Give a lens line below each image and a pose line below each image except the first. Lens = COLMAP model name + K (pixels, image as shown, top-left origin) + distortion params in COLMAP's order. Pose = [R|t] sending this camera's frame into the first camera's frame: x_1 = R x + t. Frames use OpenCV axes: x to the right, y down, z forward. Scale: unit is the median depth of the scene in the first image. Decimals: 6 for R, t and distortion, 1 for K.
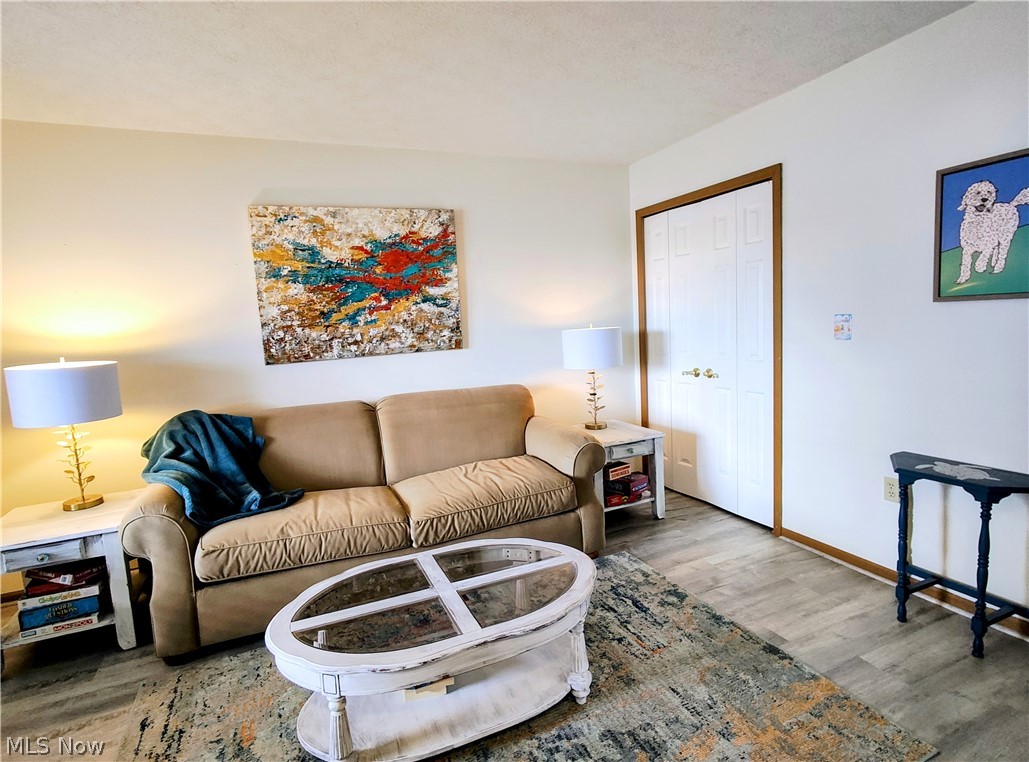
lens RADIAL K [[540.2, 0, 515.4], [0, 540.2, 377.5], [0, 0, 1]] dist [-0.013812, 0.010414]
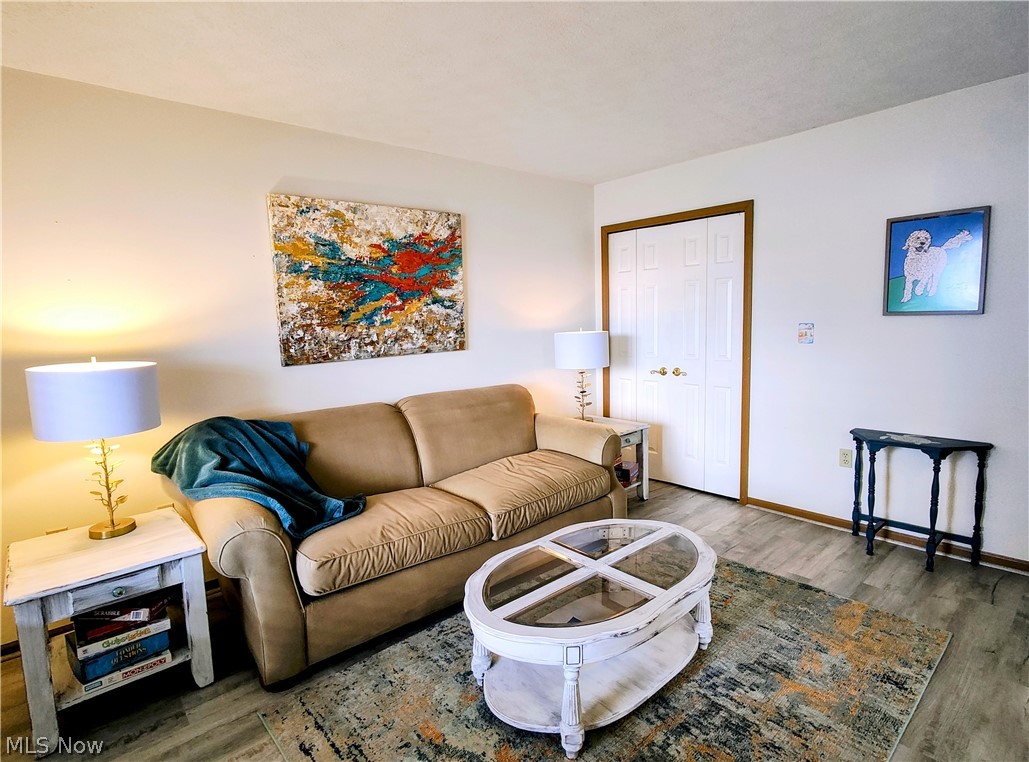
lens RADIAL K [[540.2, 0, 515.4], [0, 540.2, 377.5], [0, 0, 1]] dist [-0.013812, 0.010414]
pose [[0.952713, -0.011906, 0.303638, -0.356258], [0.014222, 0.999884, -0.005417, 0.006306], [-0.303539, 0.009479, 0.952772, -0.003014]]
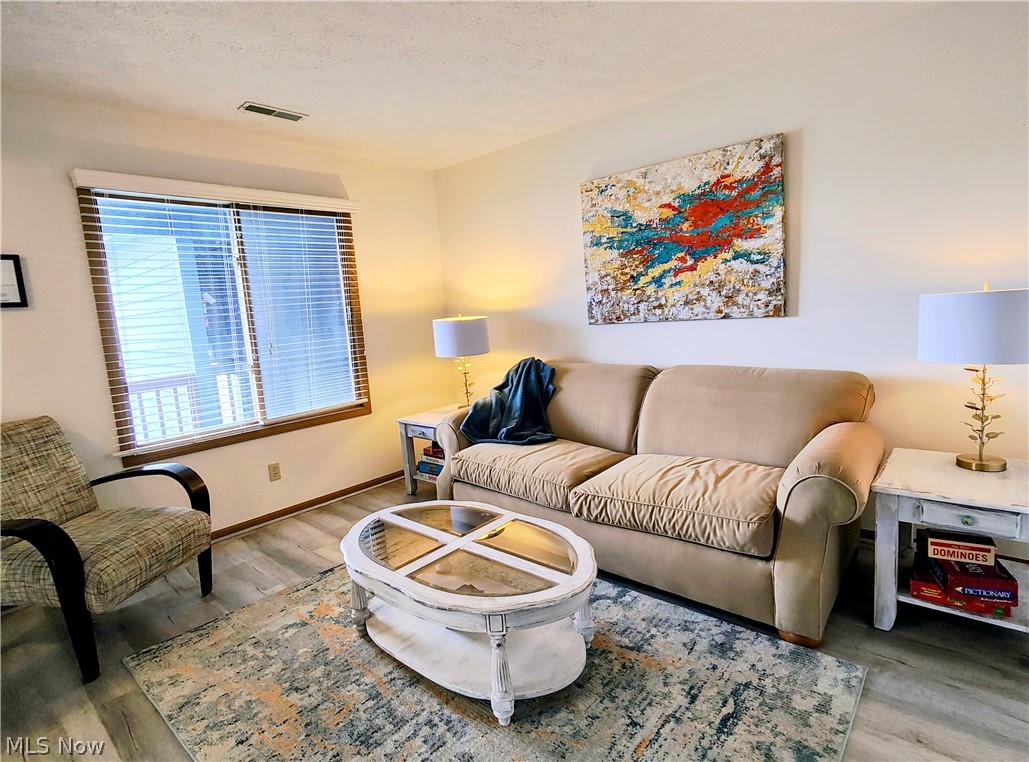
lens RADIAL K [[540.2, 0, 515.4], [0, 540.2, 377.5], [0, 0, 1]] dist [-0.013812, 0.010414]
pose [[0.422738, 0.143662, -0.894792, 0.491853], [-0.057454, 0.989618, 0.131743, -0.052487], [0.904429, -0.004284, 0.426603, 0.363549]]
